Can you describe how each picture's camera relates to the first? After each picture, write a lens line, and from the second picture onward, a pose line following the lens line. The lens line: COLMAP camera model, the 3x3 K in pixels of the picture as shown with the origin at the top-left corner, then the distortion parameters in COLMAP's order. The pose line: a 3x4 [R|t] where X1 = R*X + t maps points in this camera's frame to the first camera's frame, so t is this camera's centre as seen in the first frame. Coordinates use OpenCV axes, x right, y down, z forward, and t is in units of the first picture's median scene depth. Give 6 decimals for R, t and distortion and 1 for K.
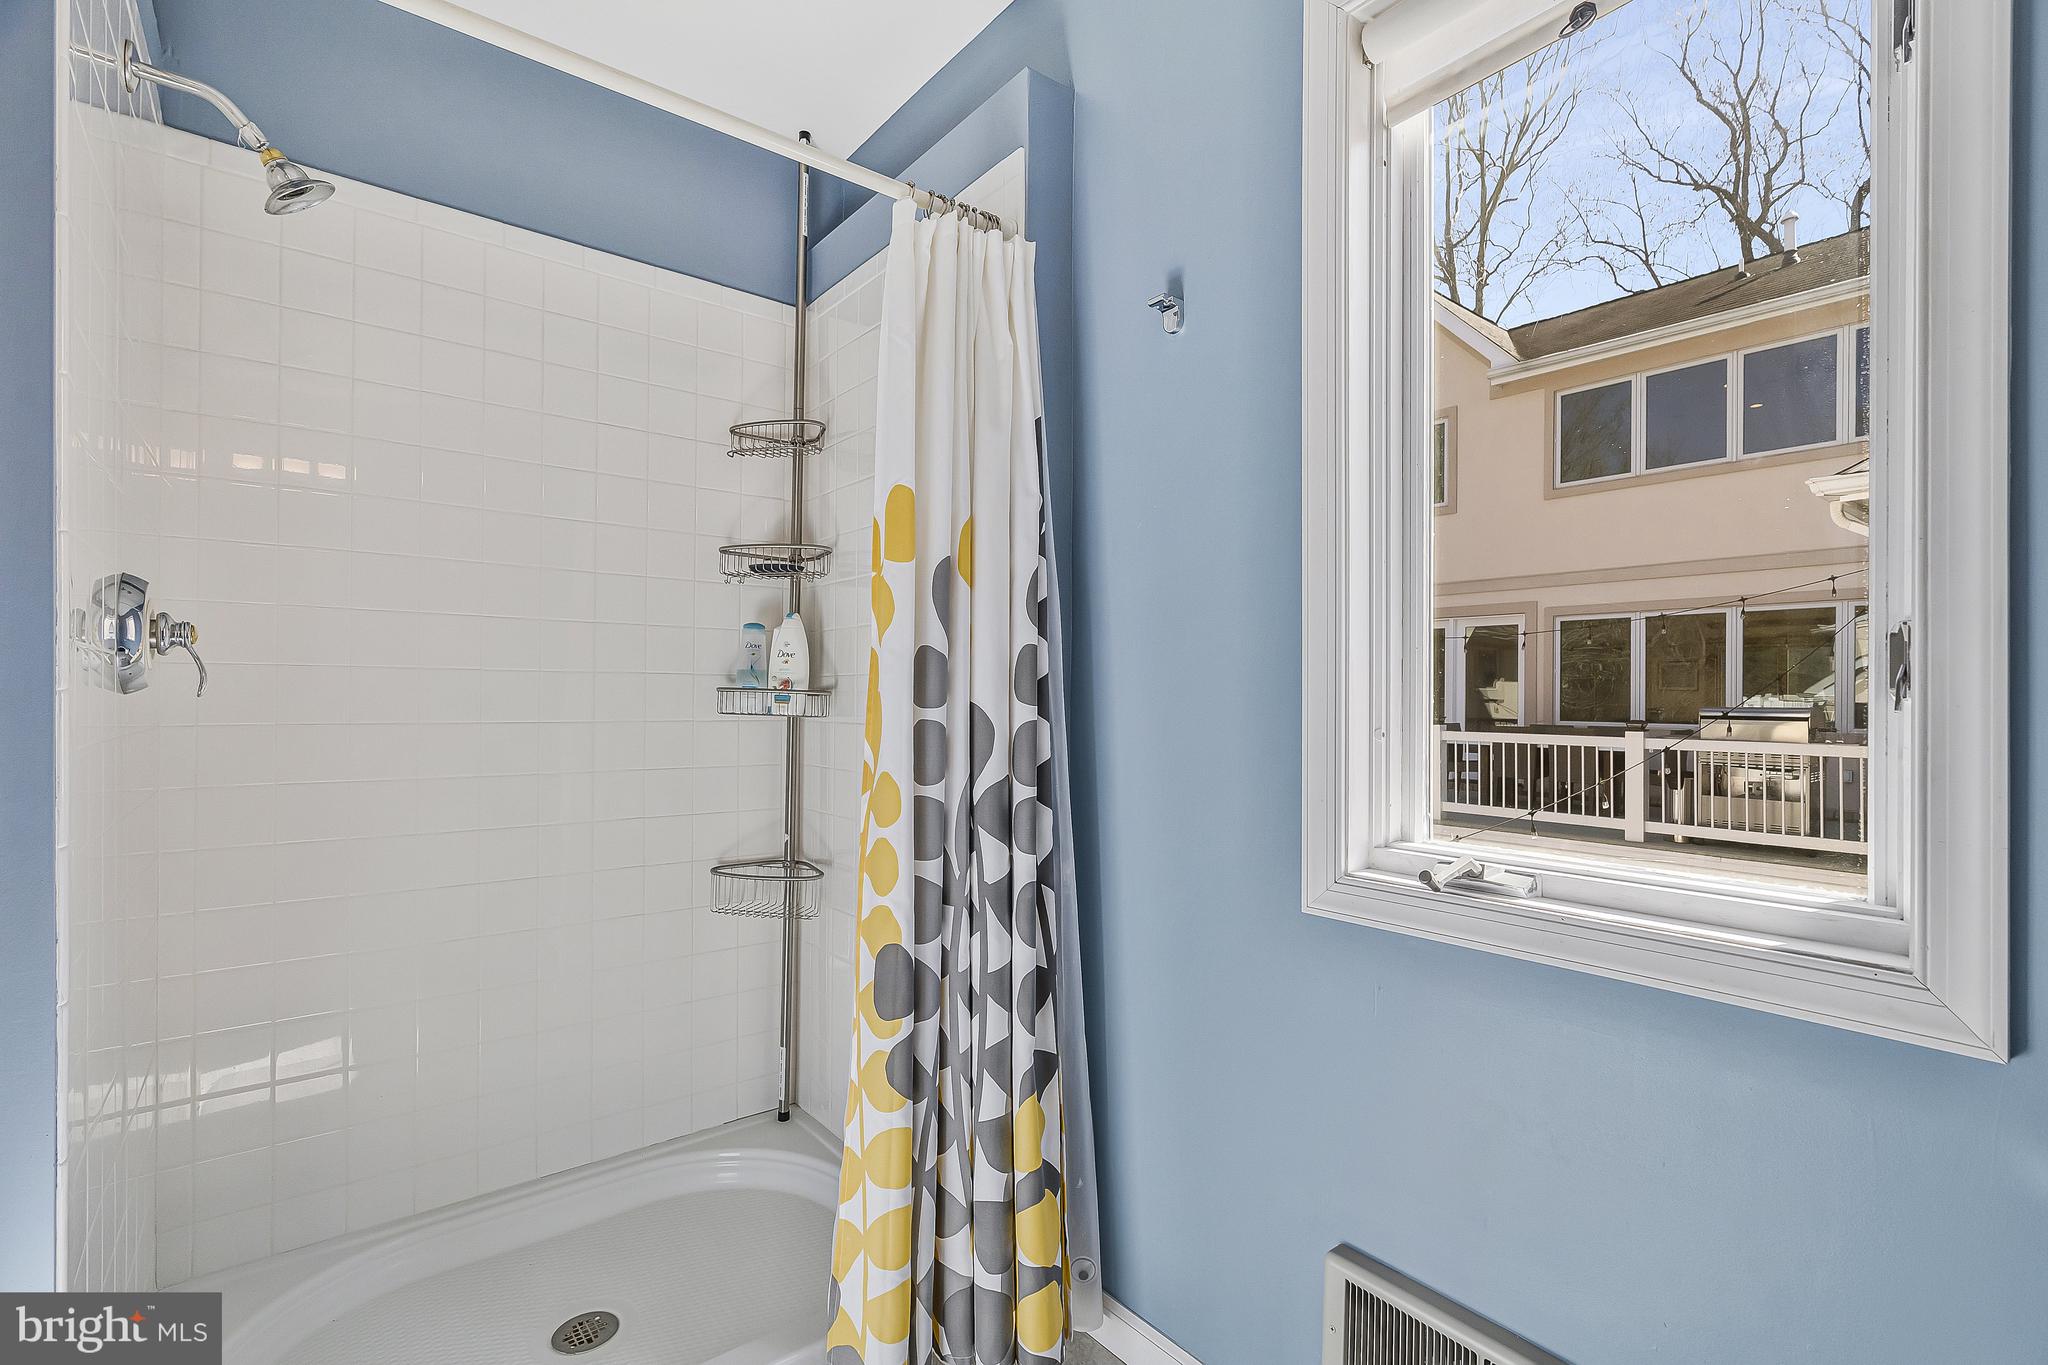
lens RADIAL K [[936.5, 0, 1028.8], [0, 936.5, 685.6], [0, 0, 1]] dist [-0.003879, -0.000170]
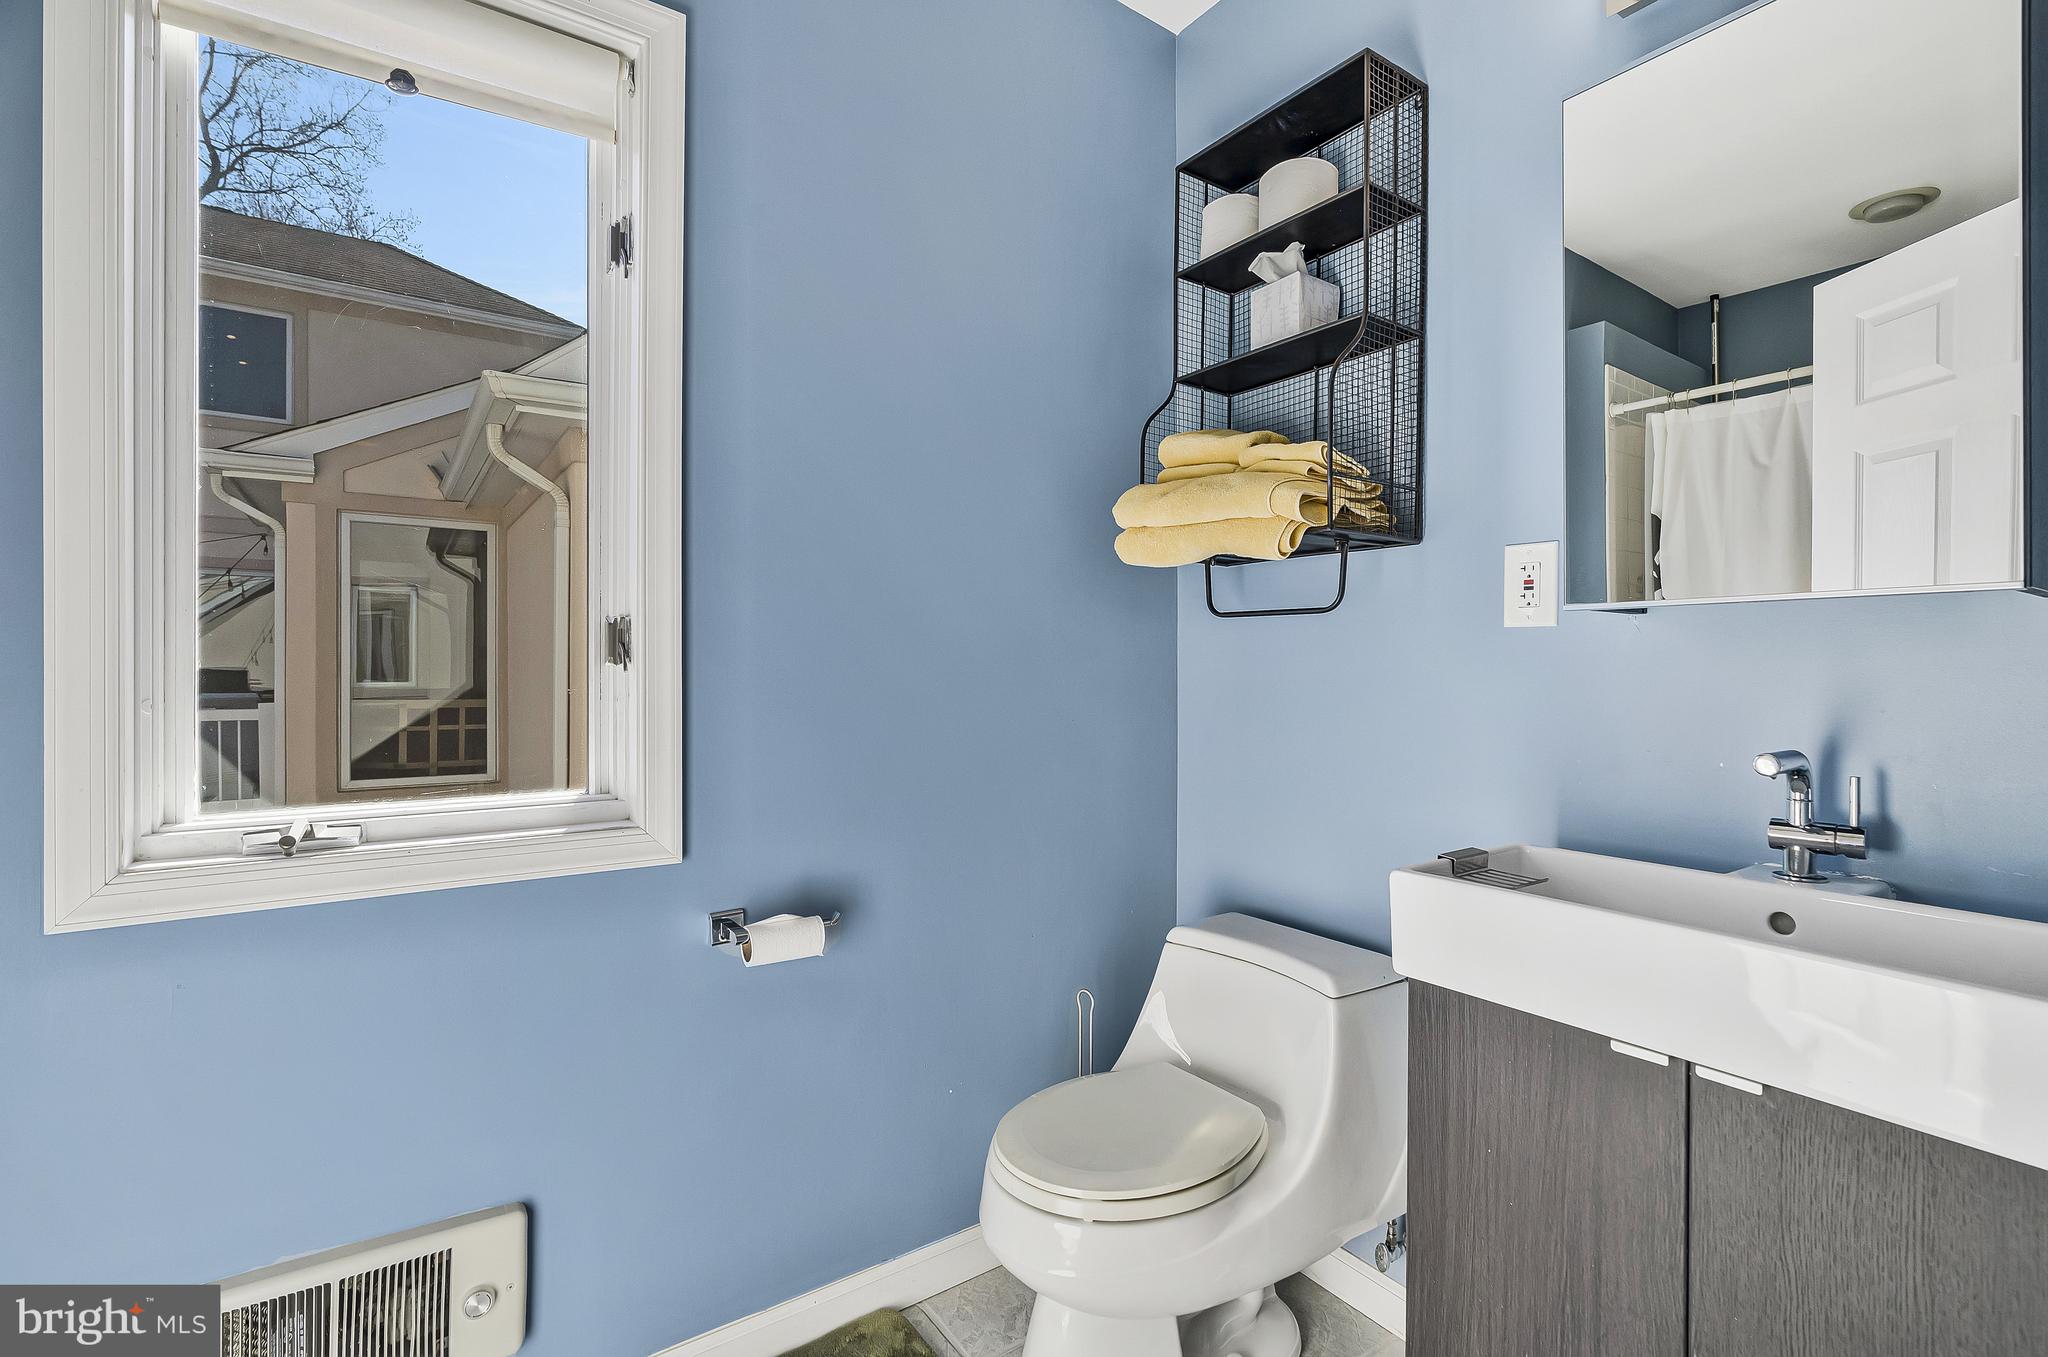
lens RADIAL K [[936.5, 0, 1030.6], [0, 936.5, 669.1], [0, 0, 1]] dist [-0.003879, -0.000170]
pose [[0.066618, -0.008925, 0.997739, -0.491960], [-0.009748, 0.999906, 0.009596, -0.000314], [-0.997731, -0.010365, 0.066525, 0.126349]]
